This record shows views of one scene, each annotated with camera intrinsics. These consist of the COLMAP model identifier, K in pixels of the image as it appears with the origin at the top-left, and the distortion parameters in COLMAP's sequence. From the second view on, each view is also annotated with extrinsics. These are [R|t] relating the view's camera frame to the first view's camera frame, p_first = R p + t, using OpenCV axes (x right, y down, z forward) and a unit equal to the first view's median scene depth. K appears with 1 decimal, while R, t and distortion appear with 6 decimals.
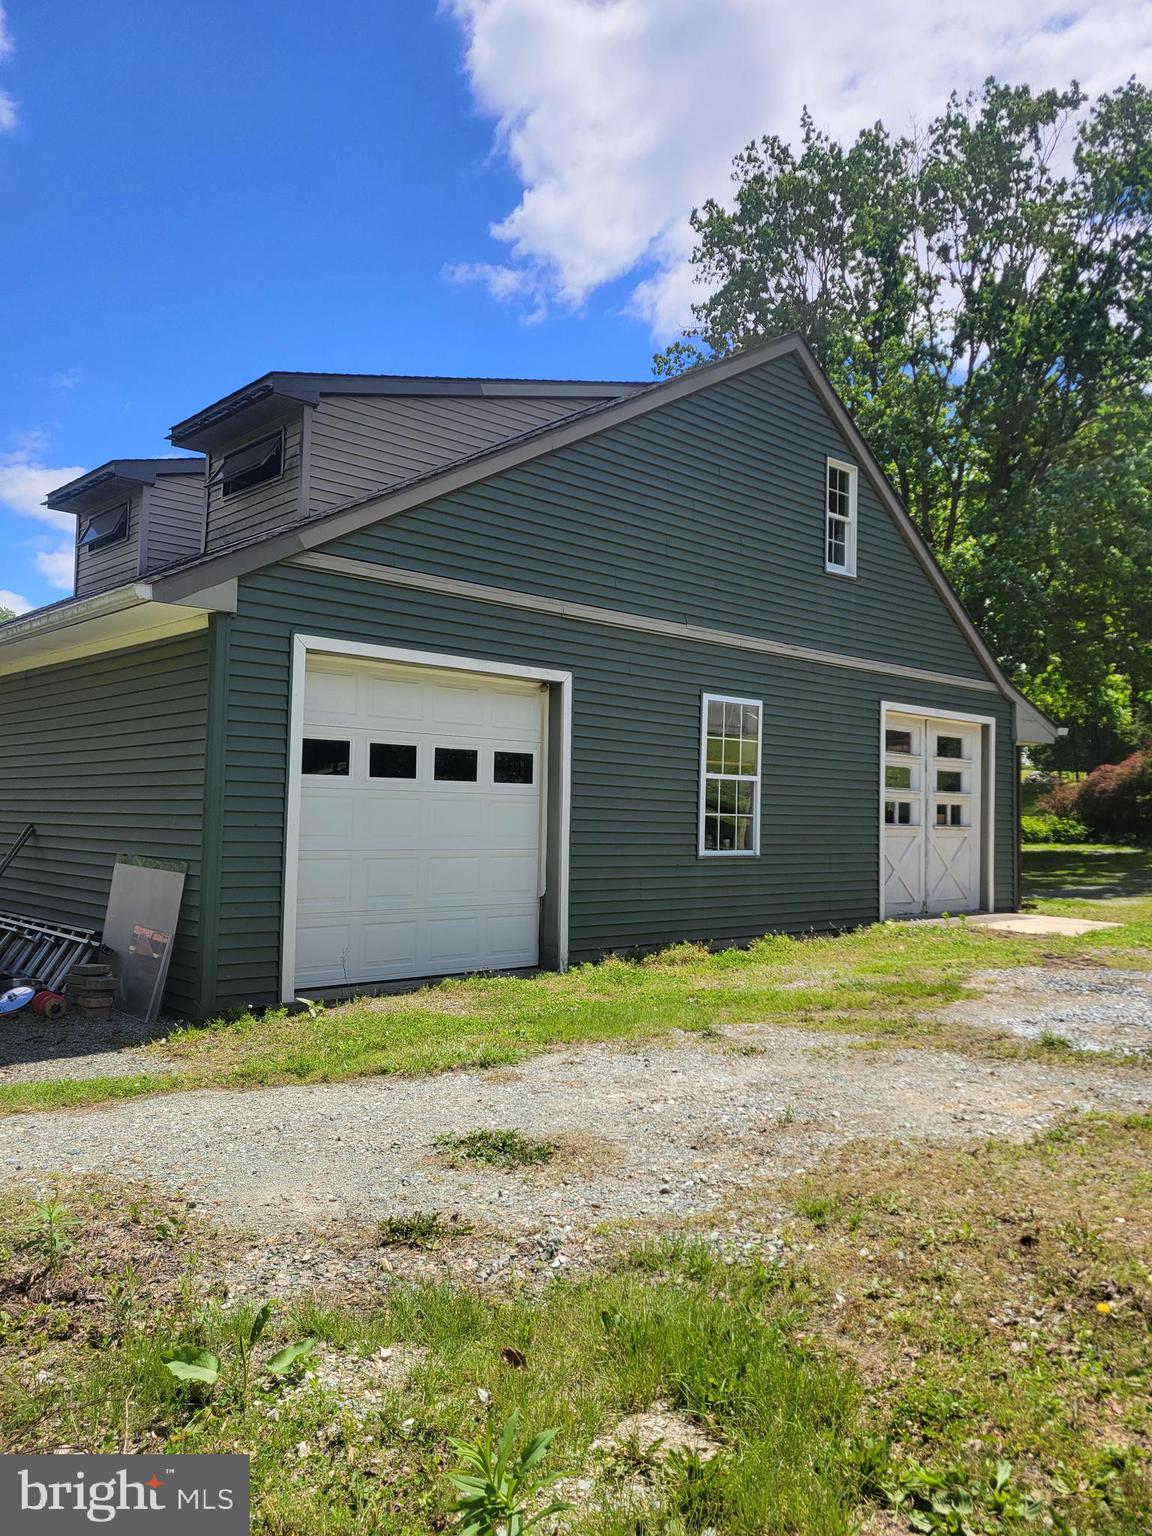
lens RADIAL K [[1152.1, 0, 575.9], [0, 1152.1, 768.9], [0, 0, 1]] dist [0.011068, 0.003089]
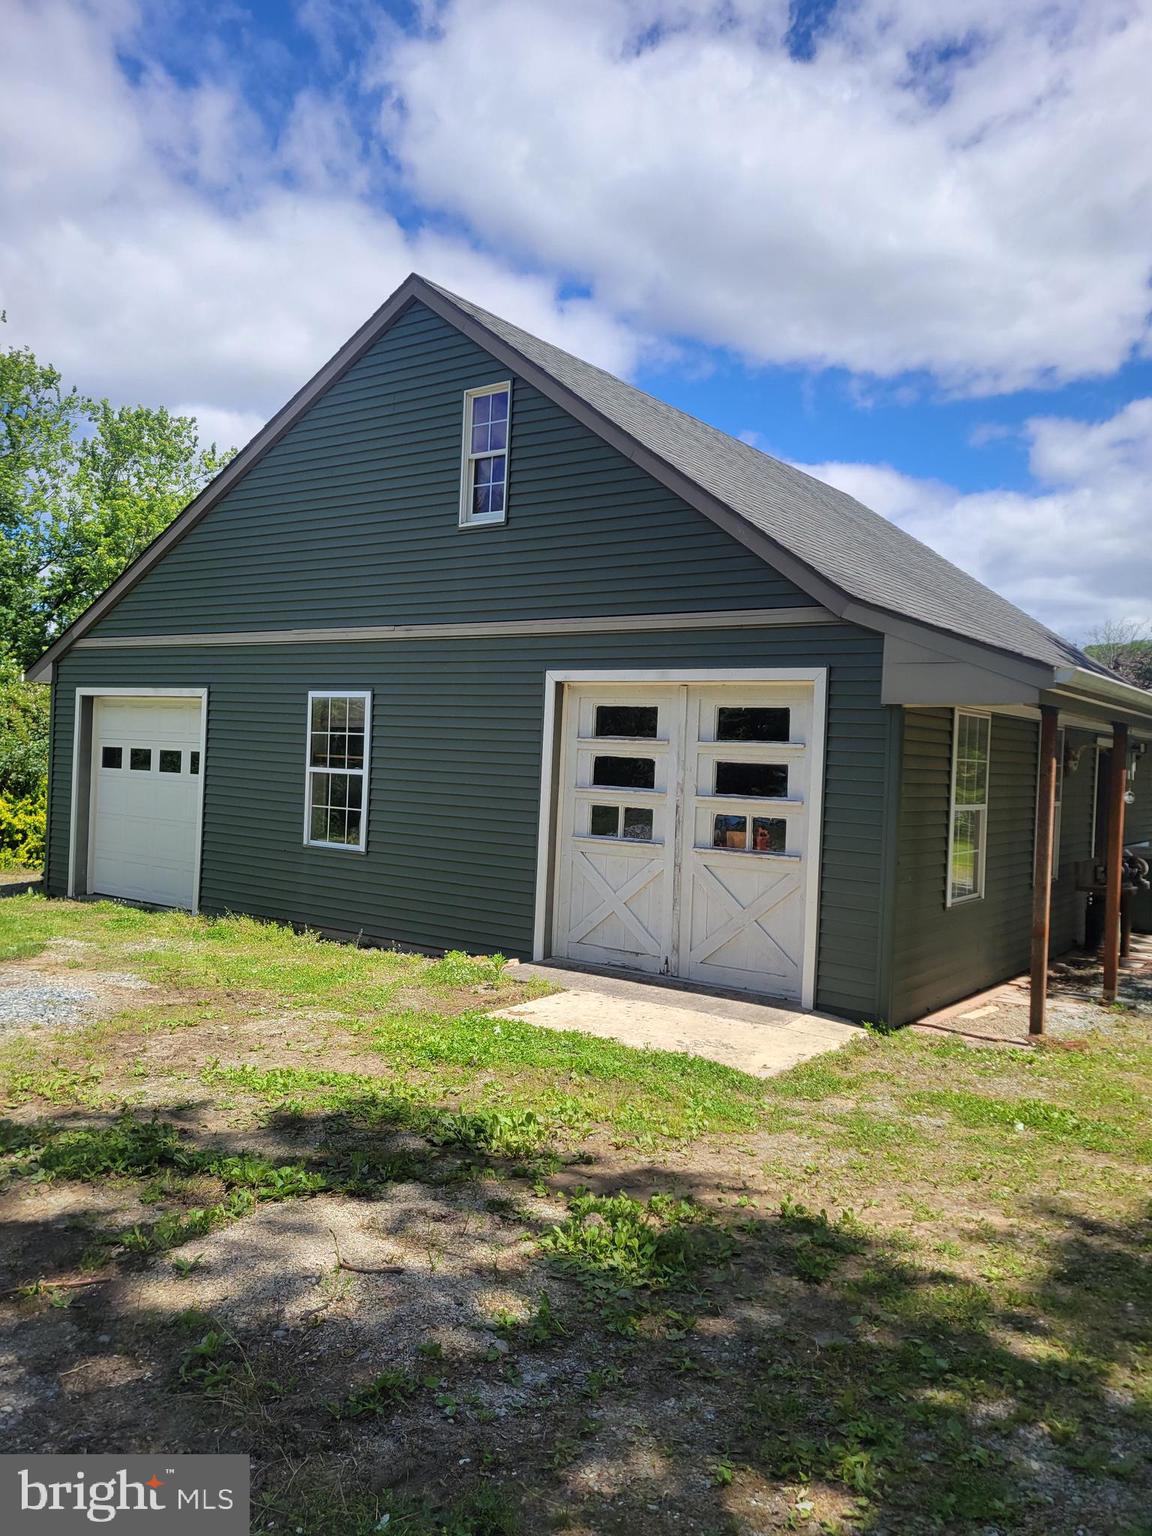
lens RADIAL K [[1152.1, 0, 577.2], [0, 1152.1, 766.1], [0, 0, 1]] dist [0.011068, 0.003089]
pose [[0.199246, -0.008858, -0.979910, 1.143451], [-0.001536, 0.999955, -0.009352, 0.012111], [0.979948, 0.003368, 0.199223, 0.983004]]
